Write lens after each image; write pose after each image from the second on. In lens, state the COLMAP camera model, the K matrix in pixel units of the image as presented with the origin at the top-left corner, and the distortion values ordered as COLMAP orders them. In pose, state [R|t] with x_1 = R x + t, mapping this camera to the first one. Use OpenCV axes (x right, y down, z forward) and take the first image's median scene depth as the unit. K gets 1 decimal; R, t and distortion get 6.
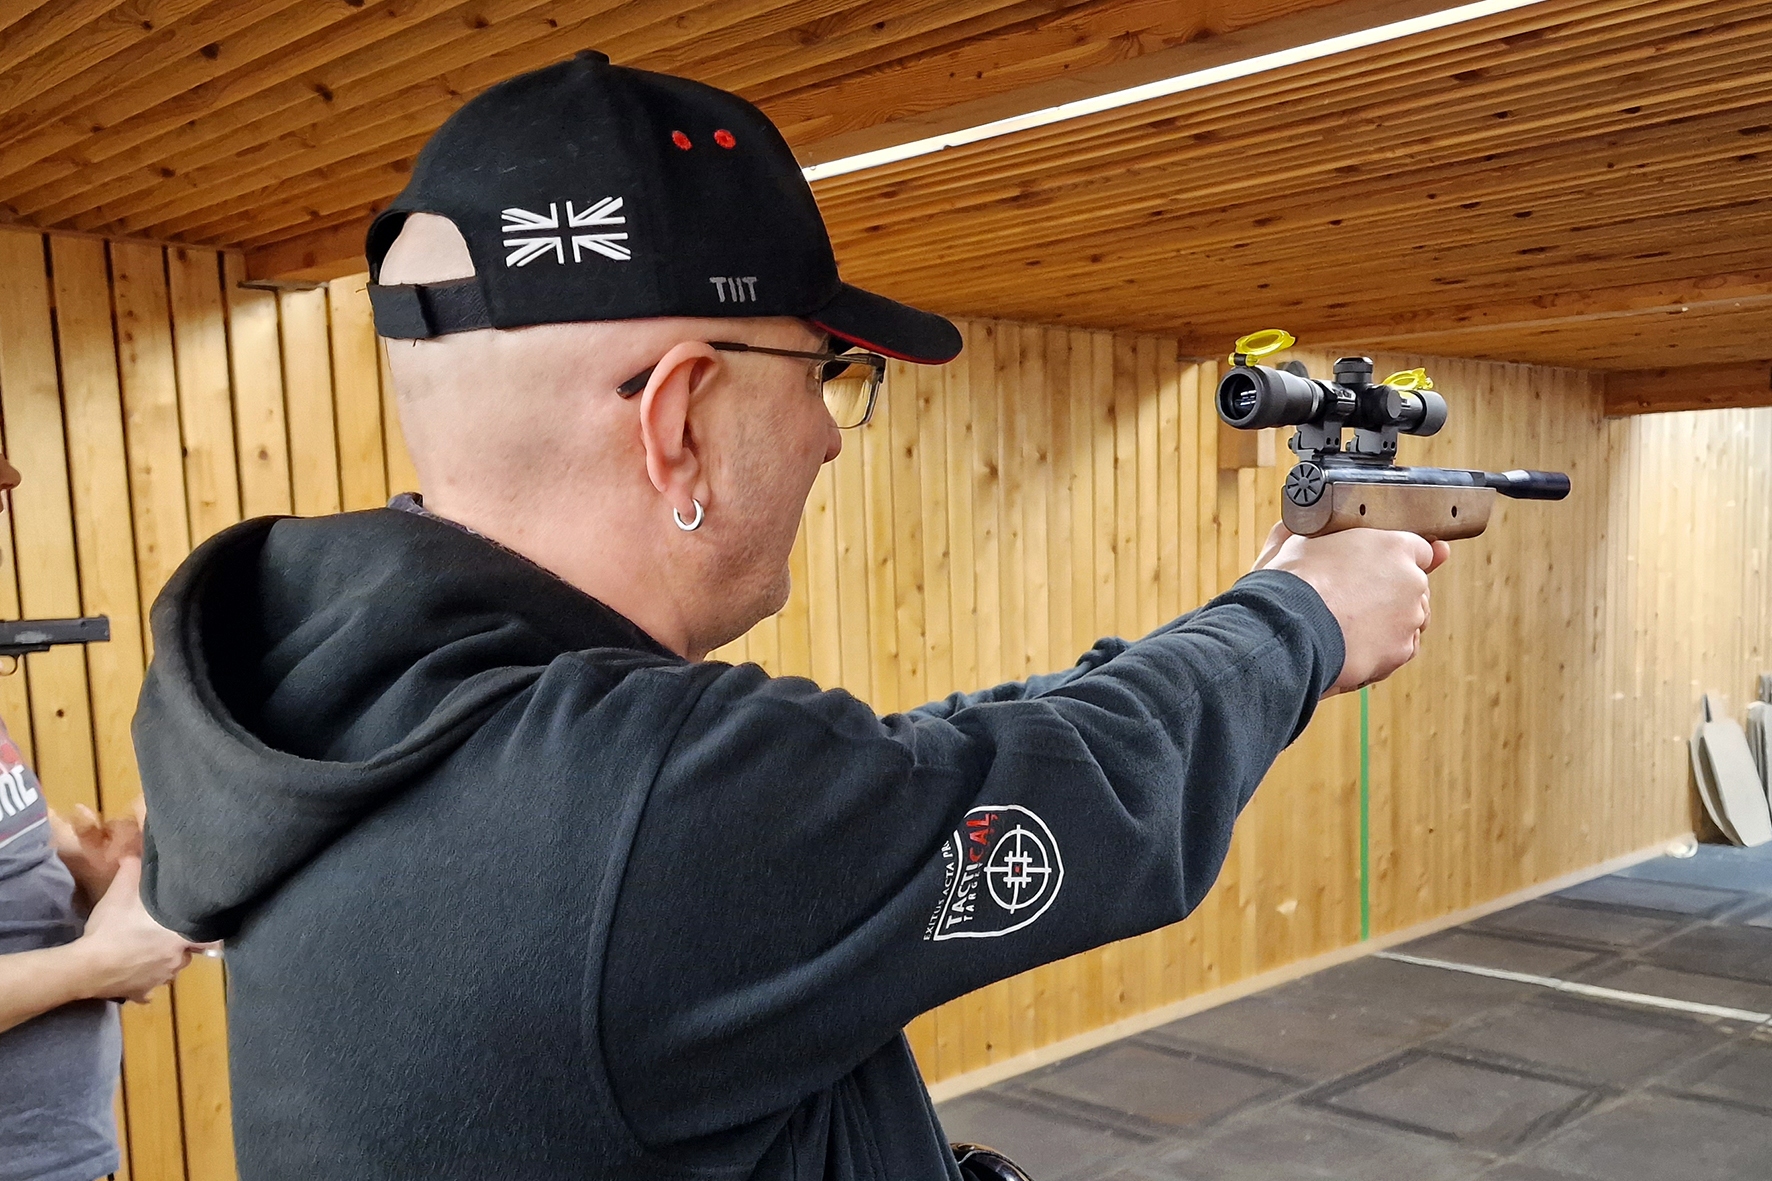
lens RADIAL K [[1795.6, 0, 906.5], [0, 1795.6, 752.0], [0, 0, 1]] dist [0.049190, 0.000000]
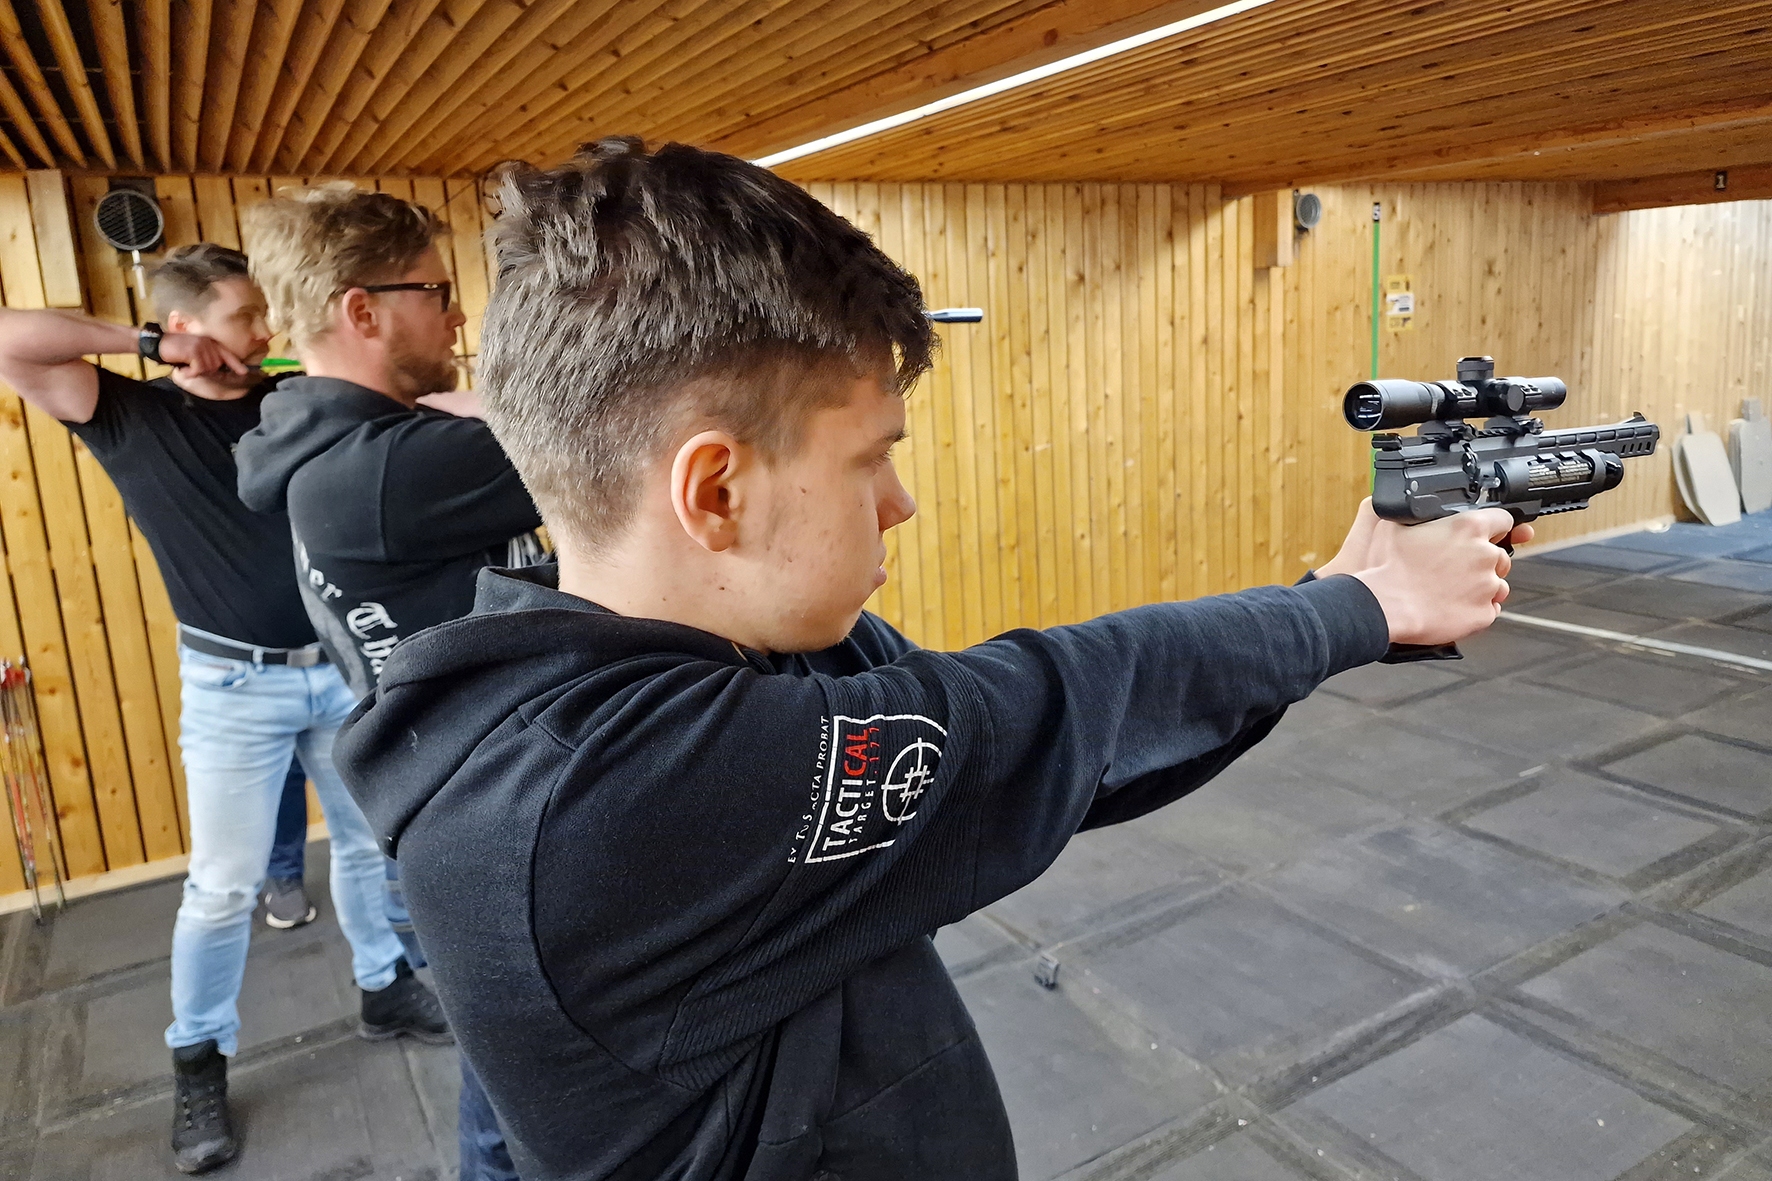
lens RADIAL K [[1206.3, 0, 859.9], [0, 1206.3, 535.2], [0, 0, 1]] dist [0.038890, -0.034748]
pose [[0.967200, 0.018525, -0.253338, 0.136314], [-0.002275, 0.997929, 0.064285, 0.003213], [0.254004, -0.061600, 0.965239, -0.103800]]
